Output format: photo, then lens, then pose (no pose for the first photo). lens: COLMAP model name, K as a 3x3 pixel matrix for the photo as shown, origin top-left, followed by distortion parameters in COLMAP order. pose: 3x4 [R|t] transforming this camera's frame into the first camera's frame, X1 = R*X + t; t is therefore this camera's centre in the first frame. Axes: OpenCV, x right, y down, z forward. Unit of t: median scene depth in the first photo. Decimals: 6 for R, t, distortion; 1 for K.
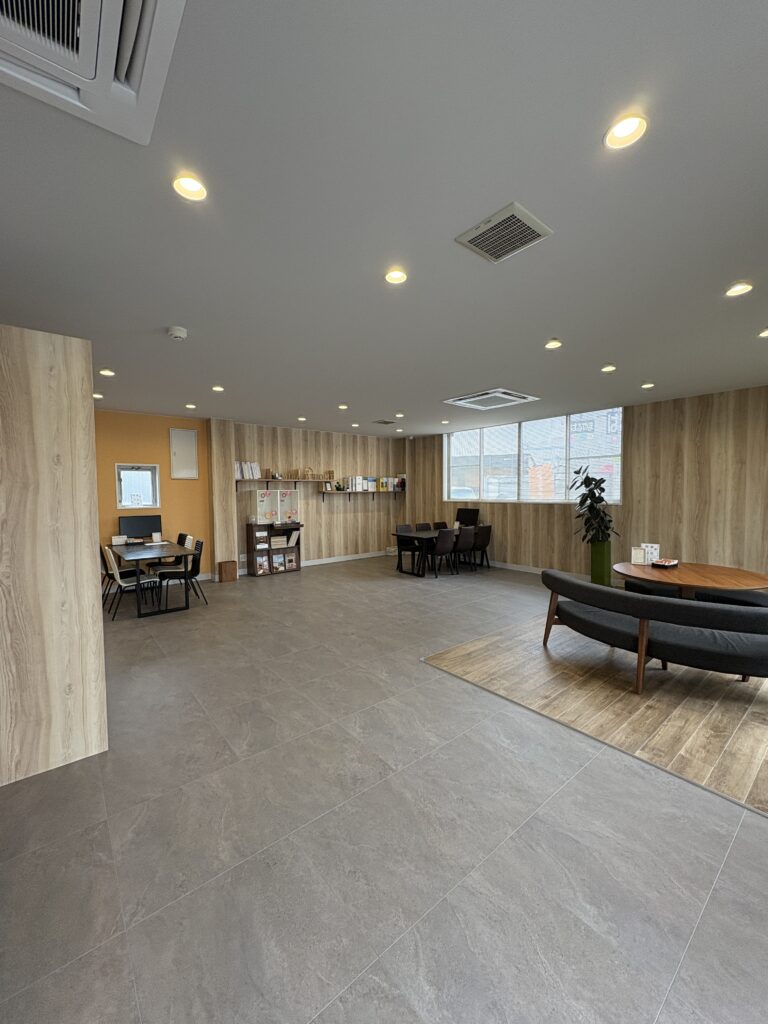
lens RADIAL K [[405.6, 0, 384.0], [0, 405.6, 512.0], [0, 0, 1]] dist [0.000147, -0.000012]
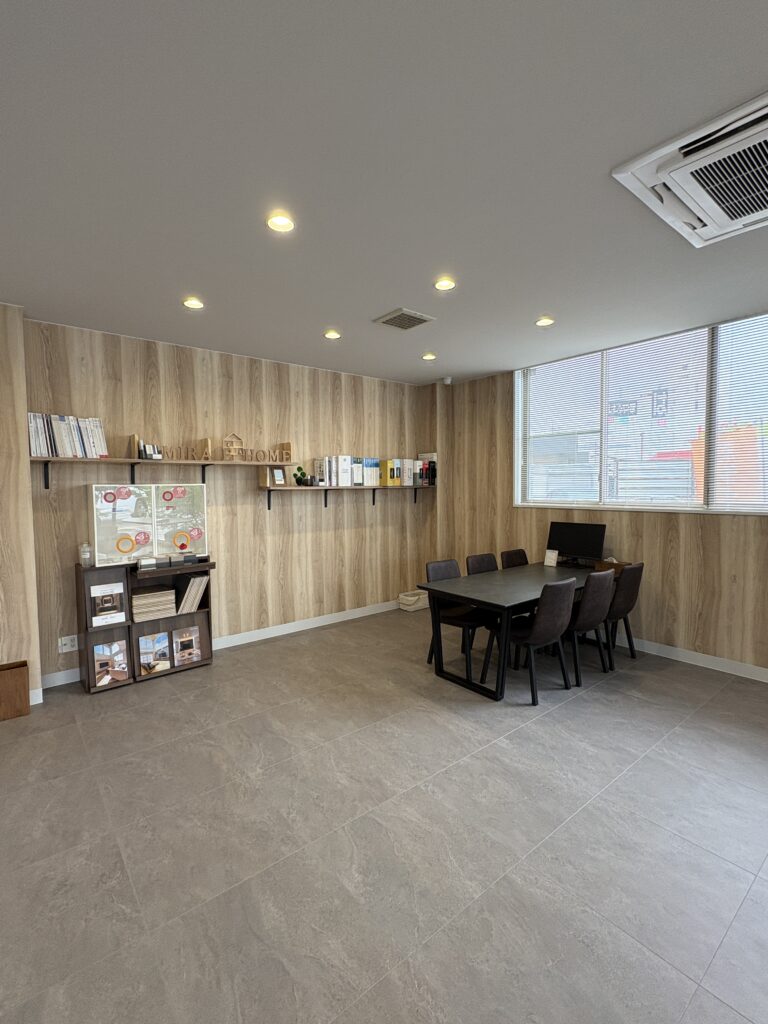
lens RADIAL K [[473.8, 0, 384.0], [0, 473.8, 512.0], [0, 0, 1]] dist [-0.001348, -0.000181]
pose [[0.999997, -0.001967, -0.001072, -0.014526], [0.001972, 0.999987, 0.004717, -0.024115], [0.001063, -0.004719, 0.999988, 0.452646]]
